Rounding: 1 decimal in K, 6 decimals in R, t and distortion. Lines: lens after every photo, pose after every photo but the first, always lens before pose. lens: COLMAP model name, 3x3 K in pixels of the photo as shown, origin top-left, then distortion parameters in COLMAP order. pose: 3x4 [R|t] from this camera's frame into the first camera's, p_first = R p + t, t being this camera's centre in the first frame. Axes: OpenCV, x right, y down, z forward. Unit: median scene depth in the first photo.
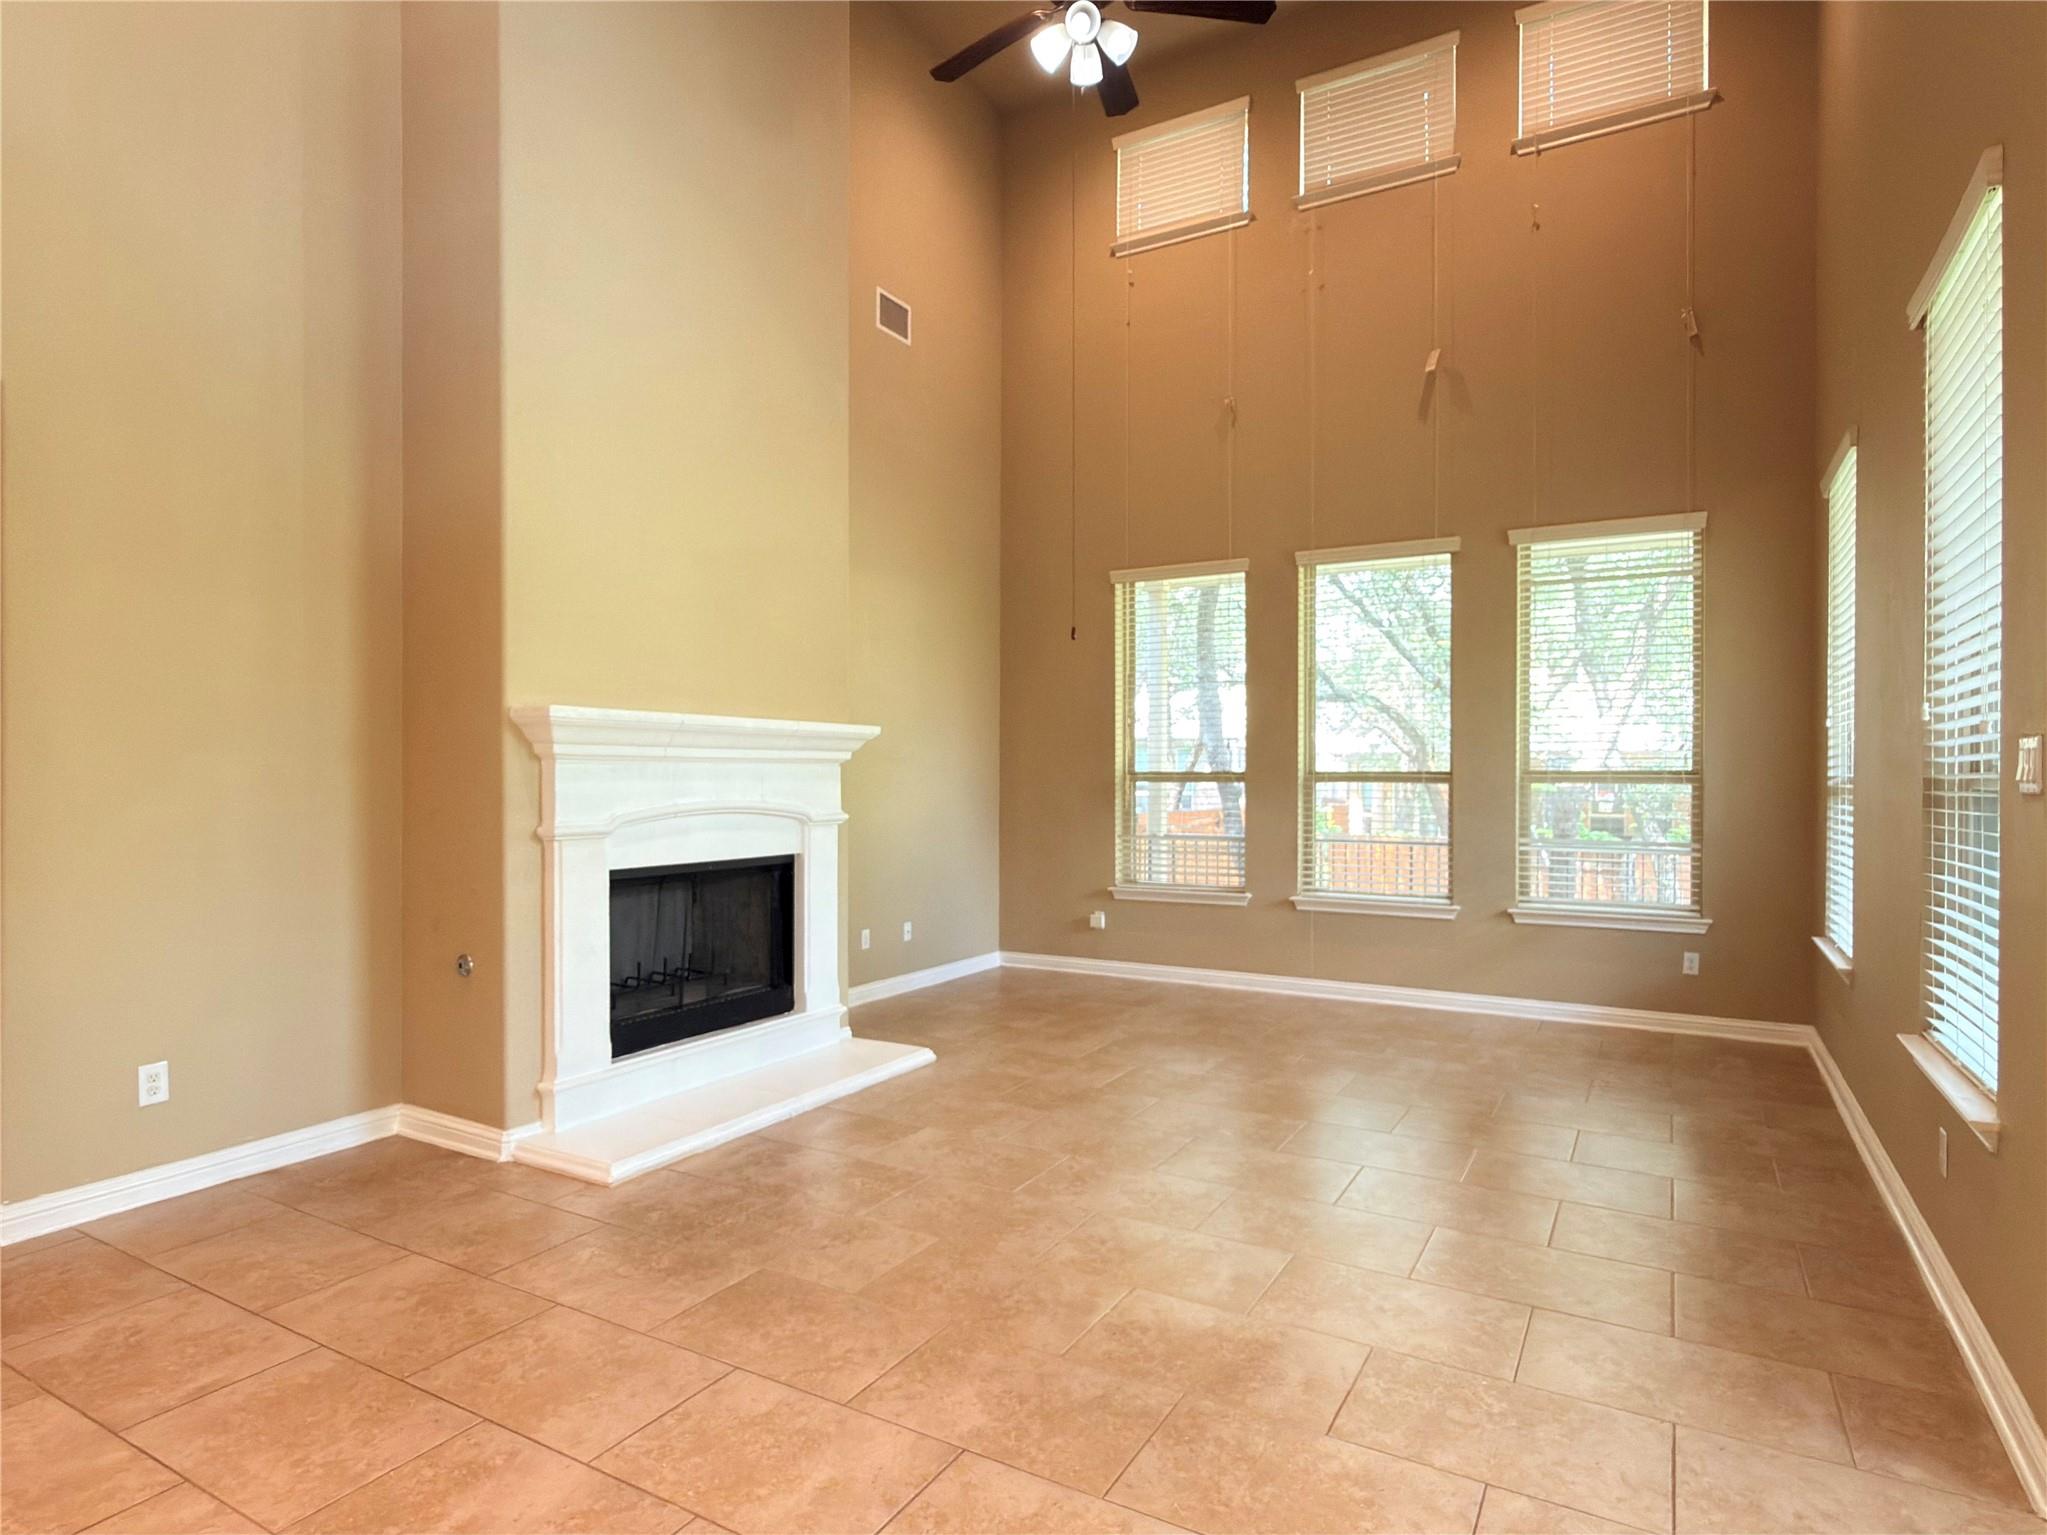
lens RADIAL K [[1124.3, 0, 1027.5], [0, 1124.3, 777.1], [0, 0, 1]] dist [0.001392, 0.000667]
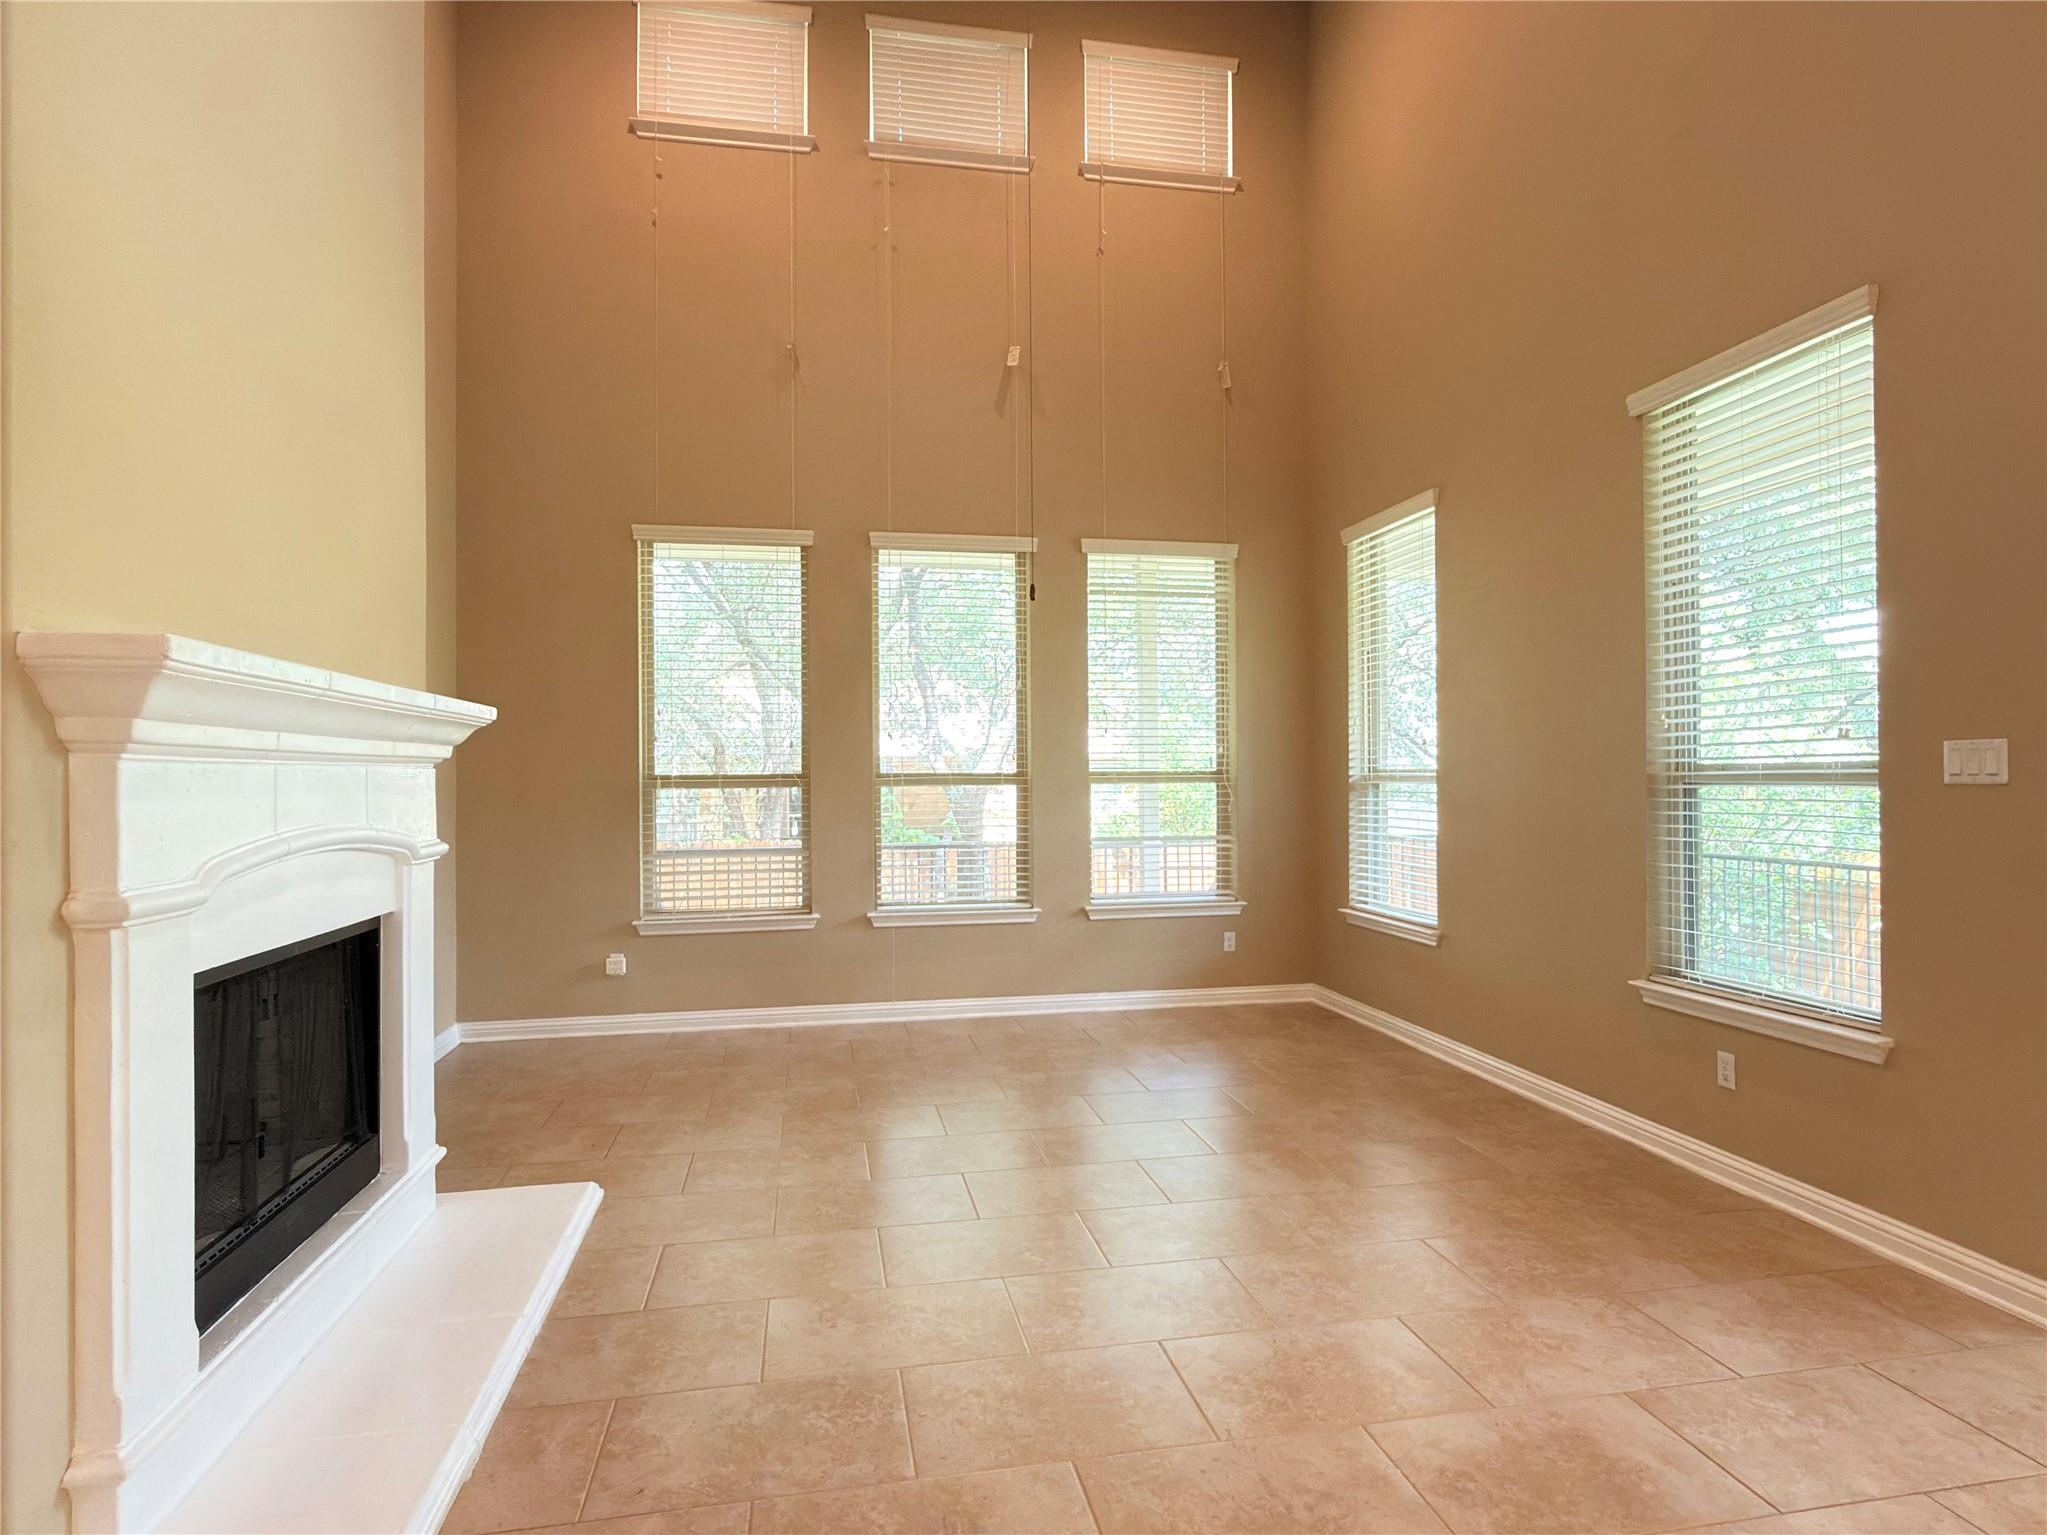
lens RADIAL K [[1121.3, 0, 1009.9], [0, 1121.3, 767.2], [0, 0, 1]] dist [0.000297, 0.000109]
pose [[0.757309, -0.001361, 0.653056, -0.291213], [0.010109, 0.999902, -0.009639, -0.000897], [-0.652979, 0.013902, 0.757248, 0.270471]]
